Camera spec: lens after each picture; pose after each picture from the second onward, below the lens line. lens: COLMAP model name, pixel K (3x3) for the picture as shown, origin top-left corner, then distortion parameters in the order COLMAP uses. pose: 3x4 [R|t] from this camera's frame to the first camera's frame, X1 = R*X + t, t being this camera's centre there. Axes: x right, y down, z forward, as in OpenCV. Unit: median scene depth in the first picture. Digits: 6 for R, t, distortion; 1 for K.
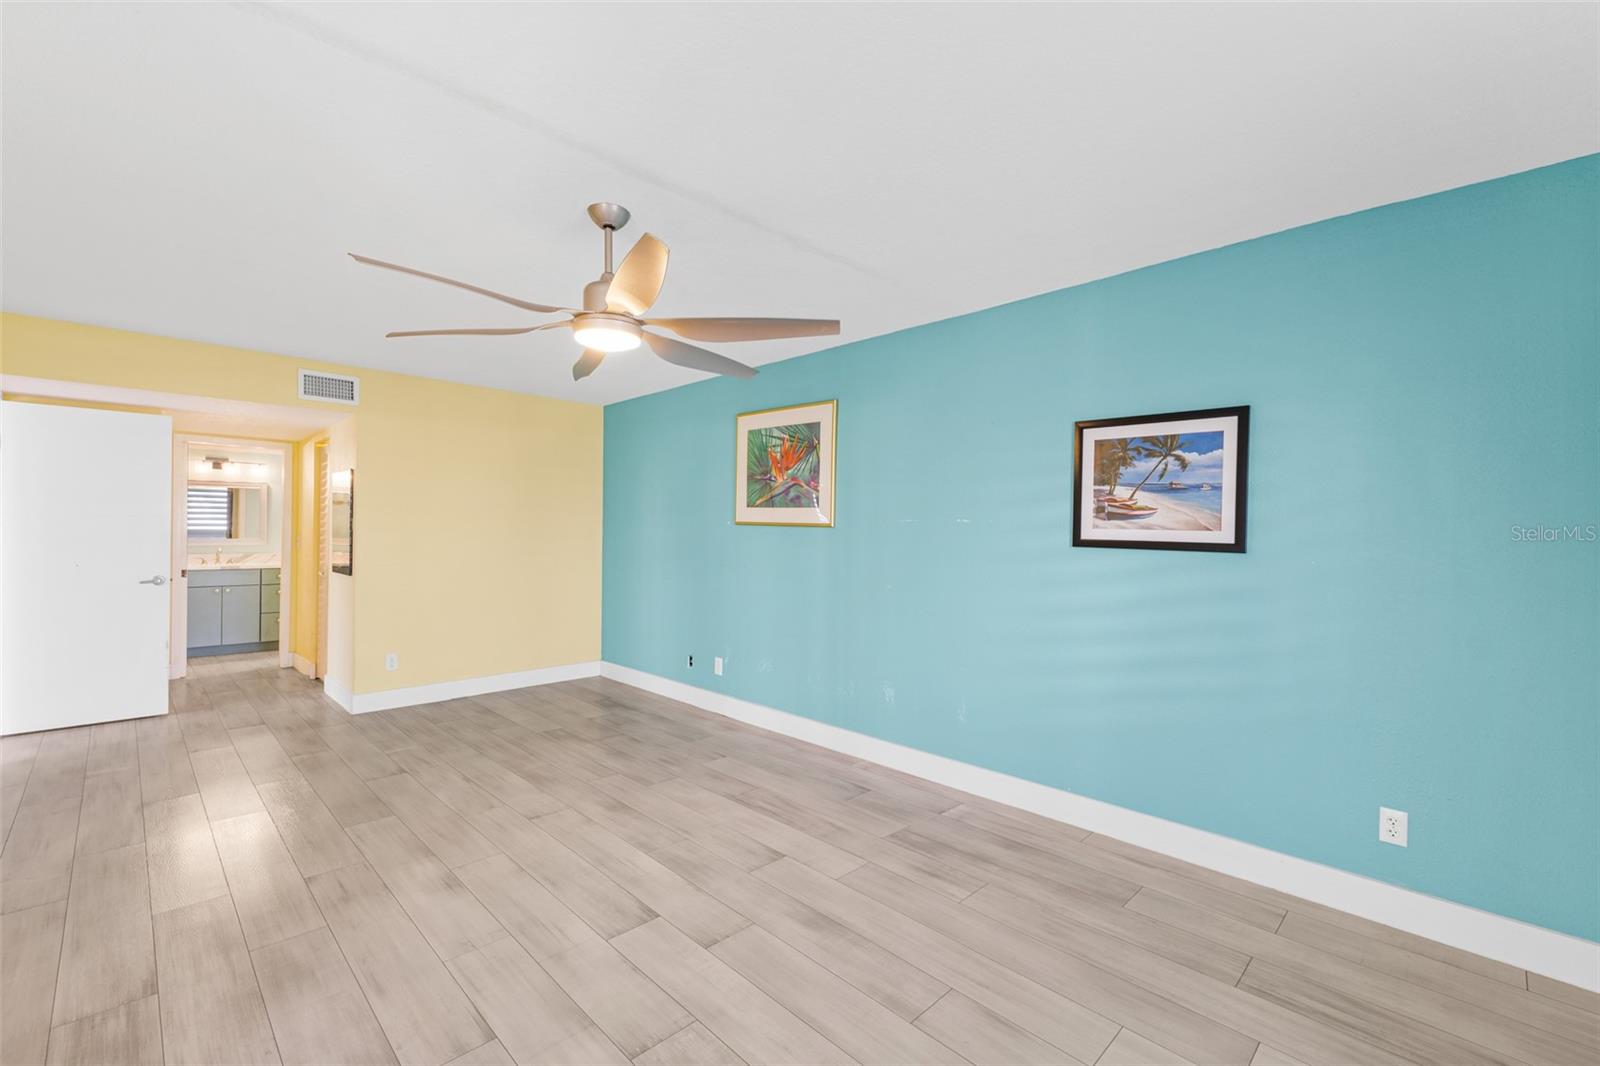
lens RADIAL K [[698.7, 0, 786.6], [0, 698.7, 534.7], [0, 0, 1]] dist [0.004764, -0.000729]
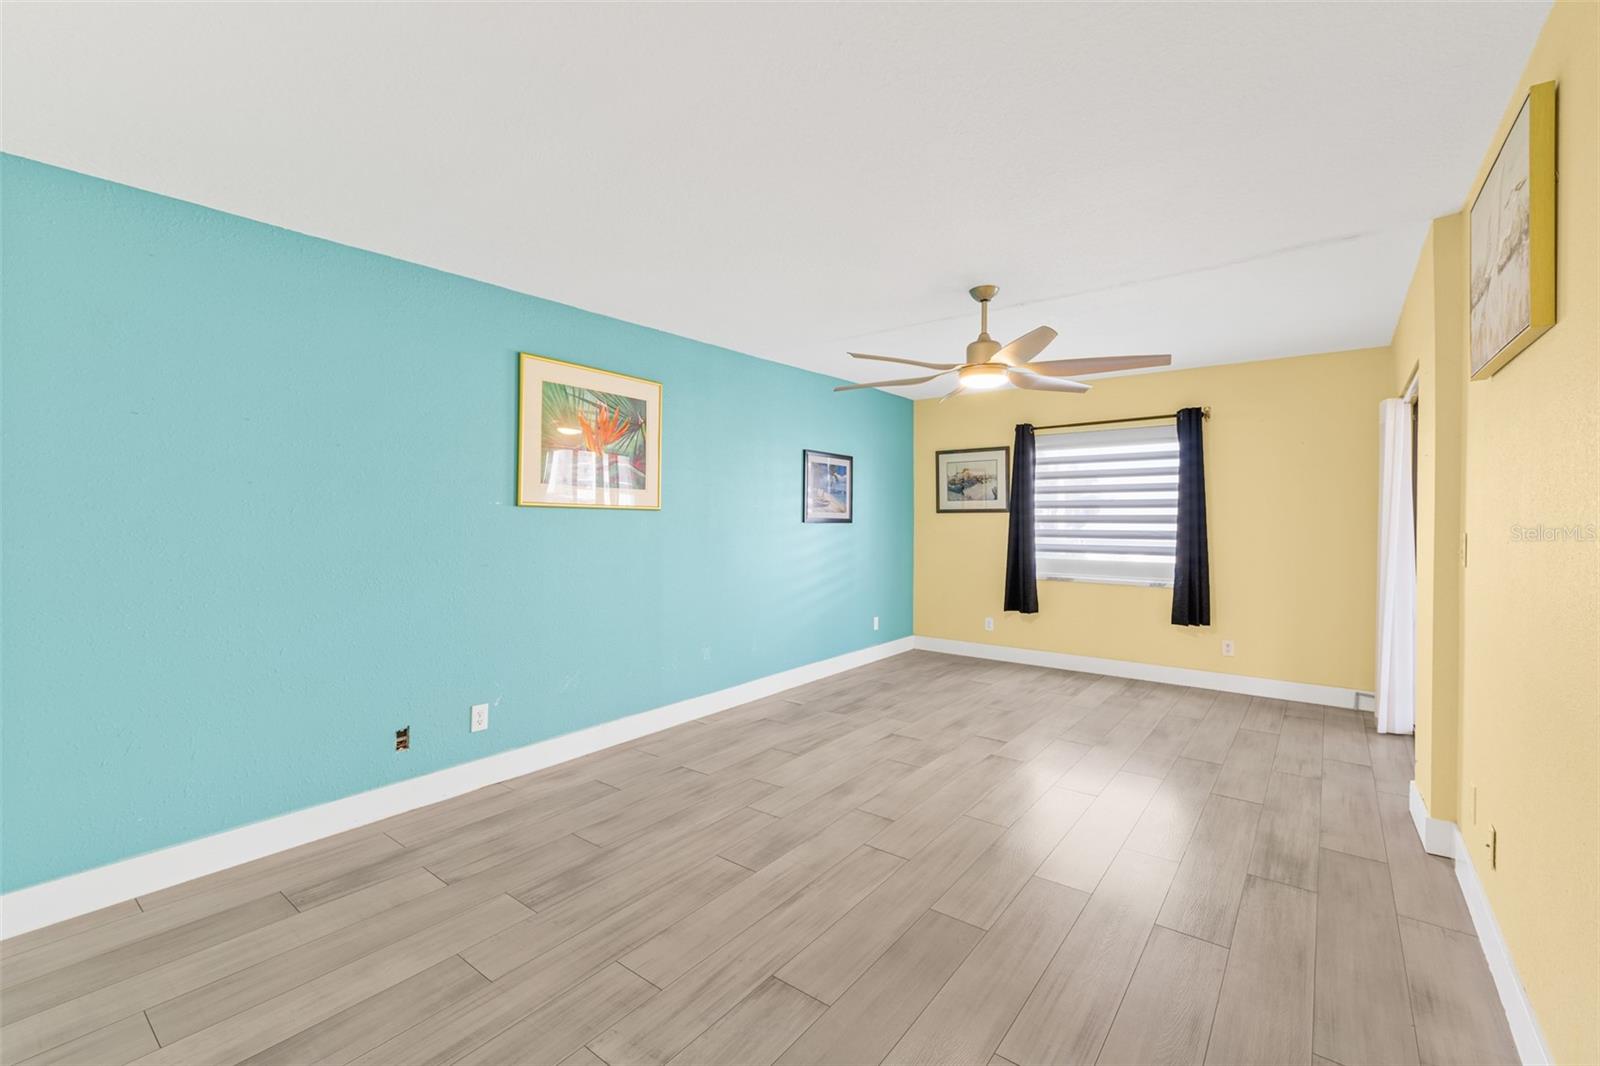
lens RADIAL K [[698.7, 0, 809.2], [0, 698.7, 531.6], [0, 0, 1]] dist [0.004764, -0.000729]
pose [[-0.168638, -0.034809, 0.985063, -1.026108], [0.000292, 0.999374, 0.035364, -0.016931], [-0.985678, 0.006251, -0.168522, 1.025415]]
